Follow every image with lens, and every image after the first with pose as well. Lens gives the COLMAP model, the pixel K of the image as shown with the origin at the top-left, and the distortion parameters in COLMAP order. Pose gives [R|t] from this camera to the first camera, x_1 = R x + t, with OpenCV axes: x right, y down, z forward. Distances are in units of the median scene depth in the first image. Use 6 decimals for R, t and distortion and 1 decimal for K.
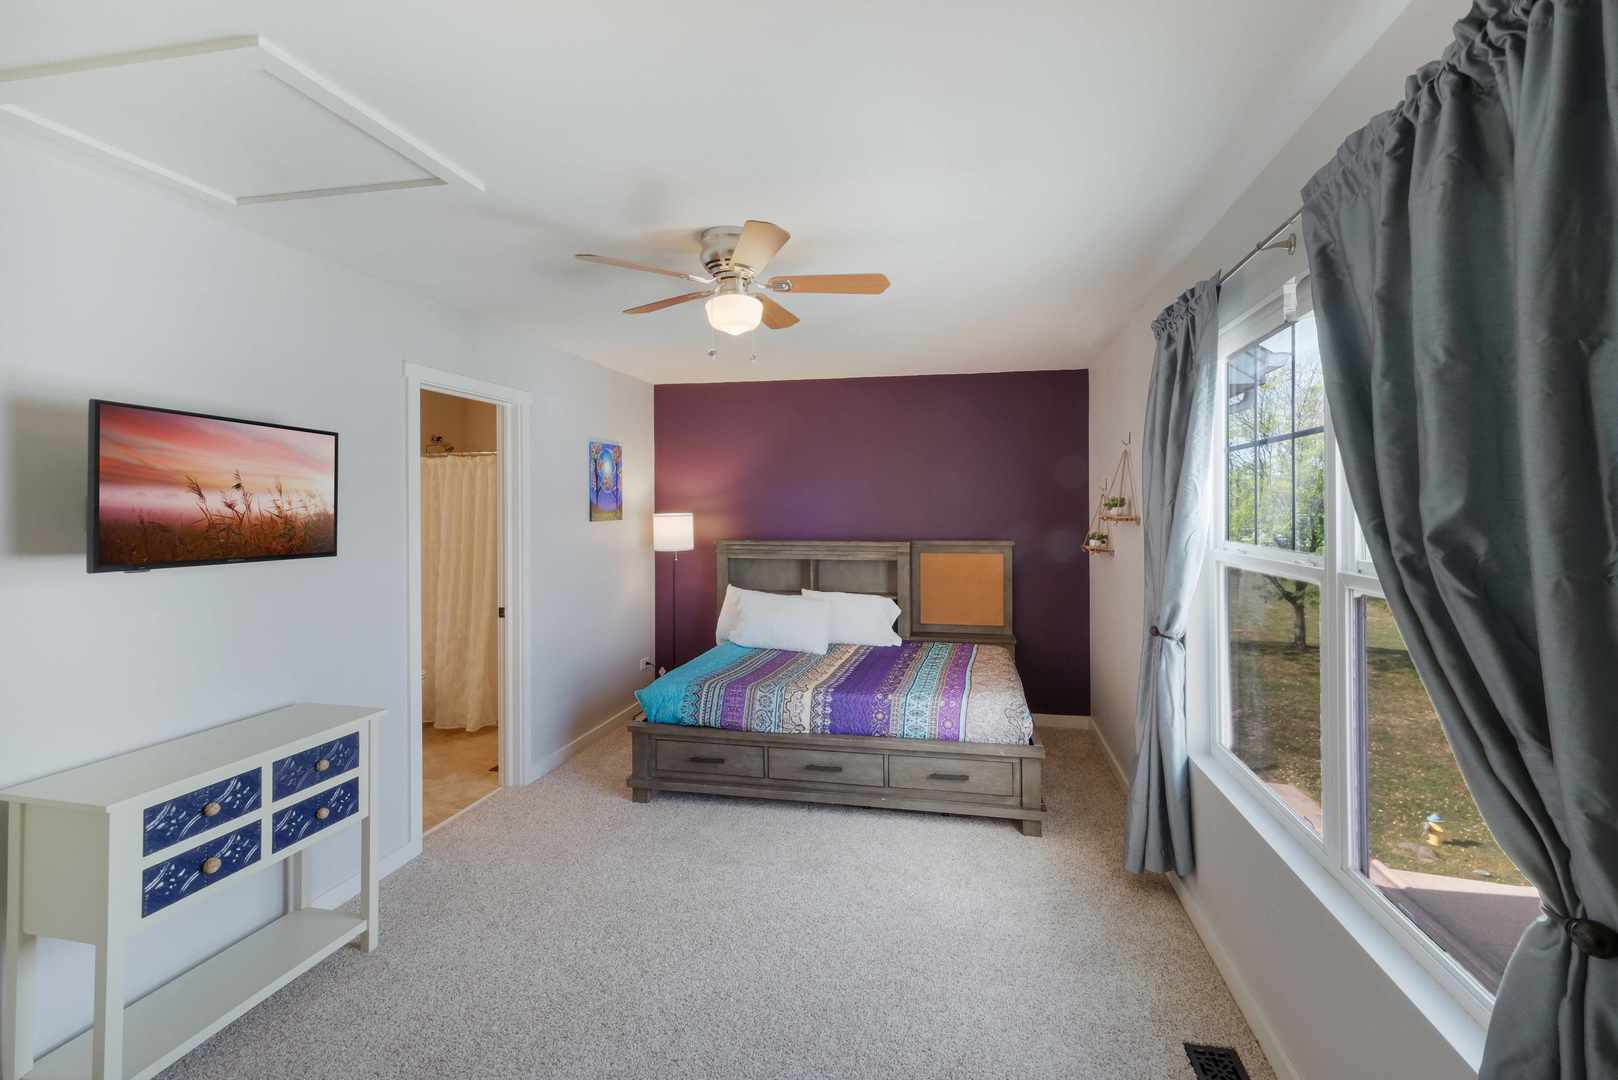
lens RADIAL K [[713.0, 0, 829.2], [0, 713.0, 509.5], [0, 0, 1]] dist [0.003388, -0.000637]
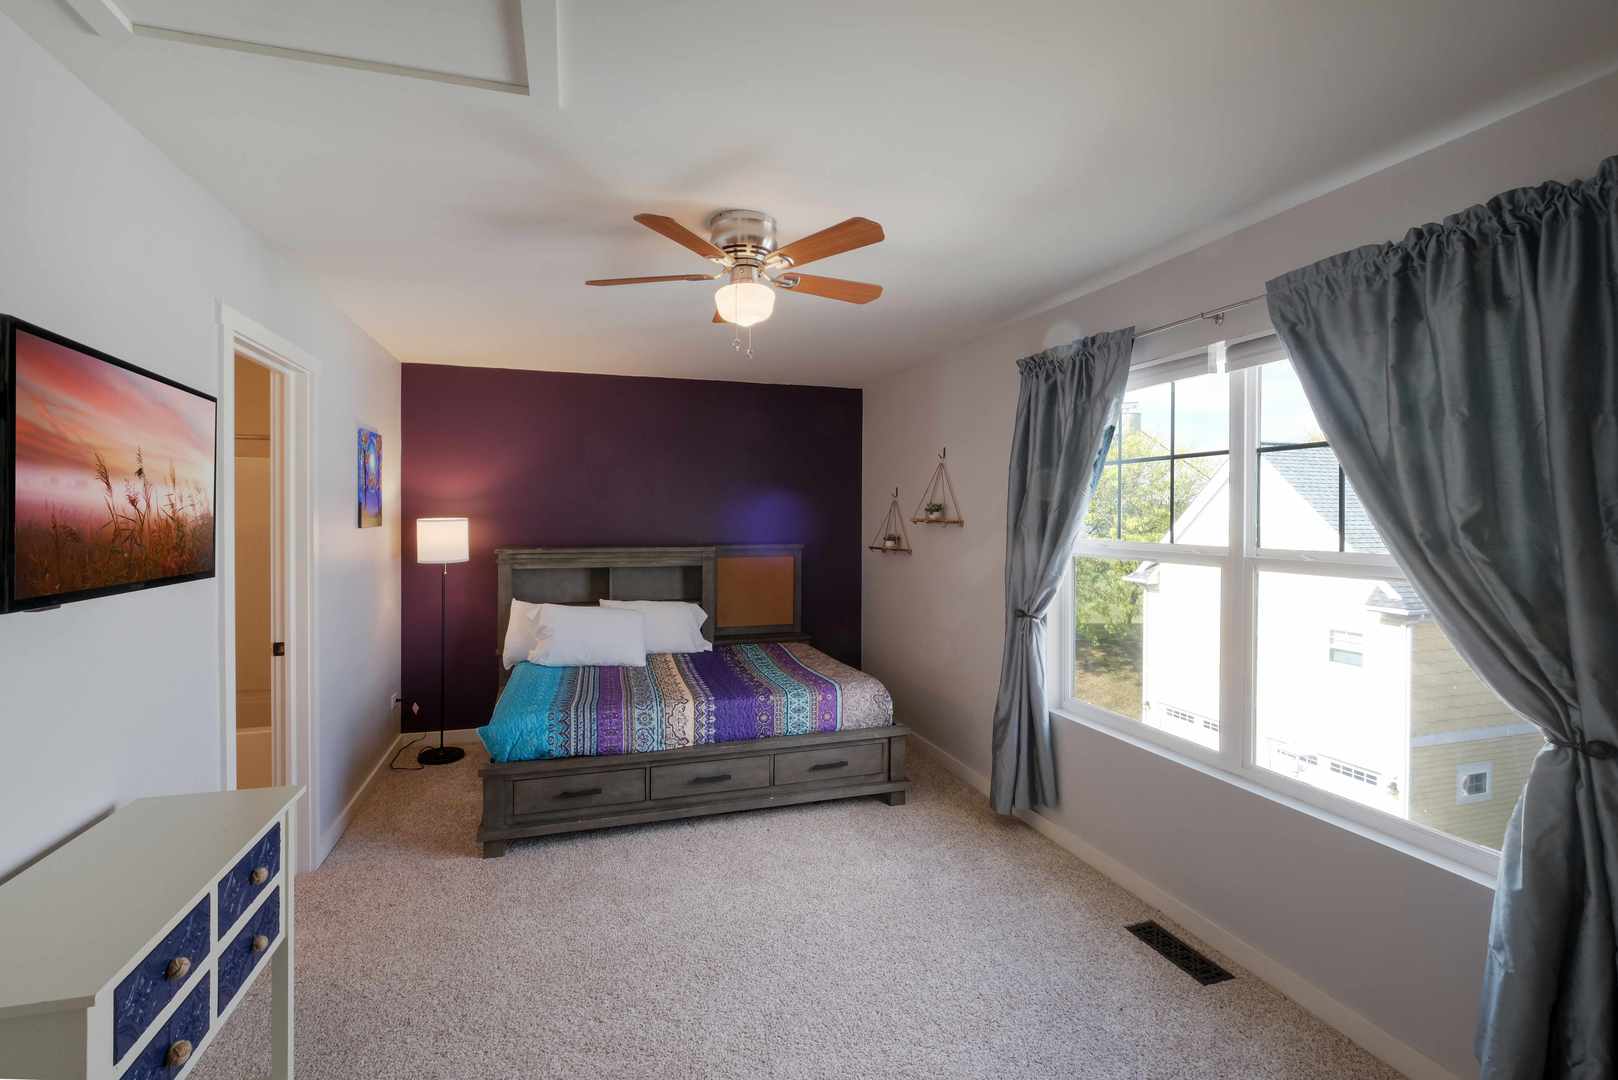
lens RADIAL K [[713.0, 0, 802.7], [0, 713.0, 524.9], [0, 0, 1]] dist [0.003388, -0.000637]
pose [[0.881620, -0.005517, 0.471928, -0.351966], [-0.000406, 0.999922, 0.012448, 0.004078], [-0.471960, -0.011165, 0.881549, 0.085736]]
